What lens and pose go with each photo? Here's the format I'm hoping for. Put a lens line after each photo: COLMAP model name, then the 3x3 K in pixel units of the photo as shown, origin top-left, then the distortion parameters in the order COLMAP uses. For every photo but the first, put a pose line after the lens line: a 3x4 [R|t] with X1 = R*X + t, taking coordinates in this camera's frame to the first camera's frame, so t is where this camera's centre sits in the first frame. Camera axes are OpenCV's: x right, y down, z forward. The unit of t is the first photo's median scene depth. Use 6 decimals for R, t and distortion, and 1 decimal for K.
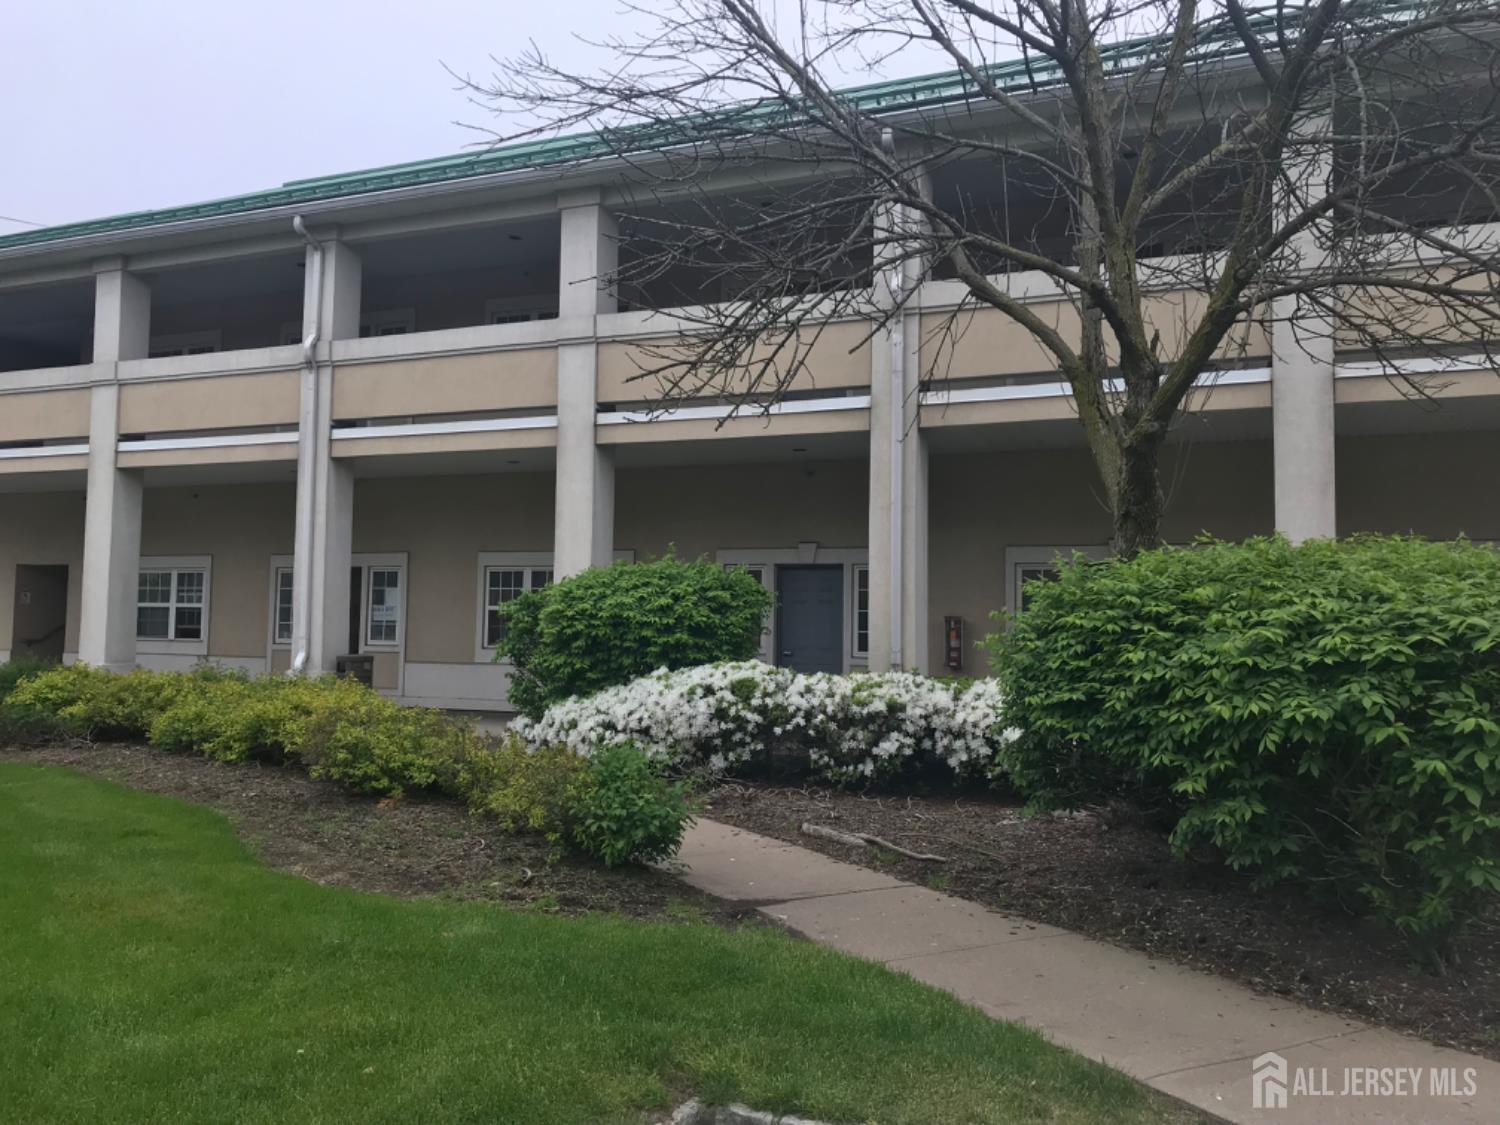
lens RADIAL K [[1246.5, 0, 742.9], [0, 1246.5, 539.3], [0, 0, 1]] dist [0.024889, -0.024381]
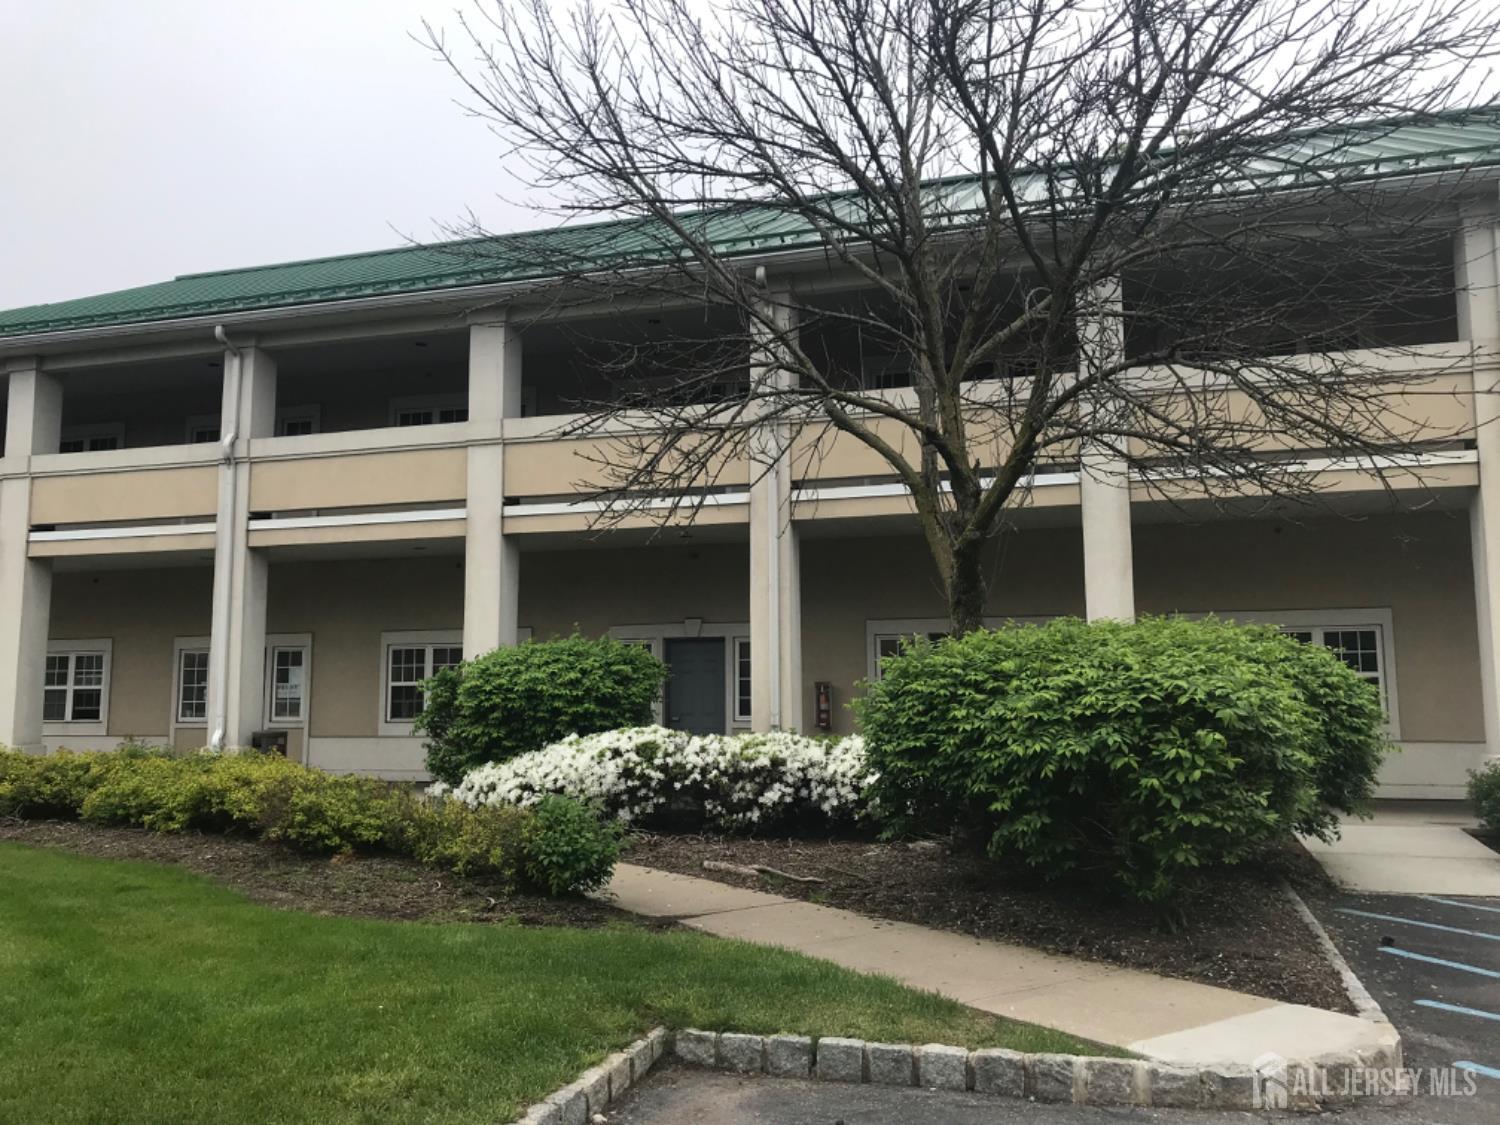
lens RADIAL K [[1246.5, 0, 739.5], [0, 1246.5, 559.3], [0, 0, 1]] dist [0.024889, -0.024381]
pose [[0.994456, -0.011543, 0.104519, -0.032710], [0.015372, 0.999237, -0.035909, -0.014342], [-0.104025, 0.037316, 0.993874, -0.166299]]
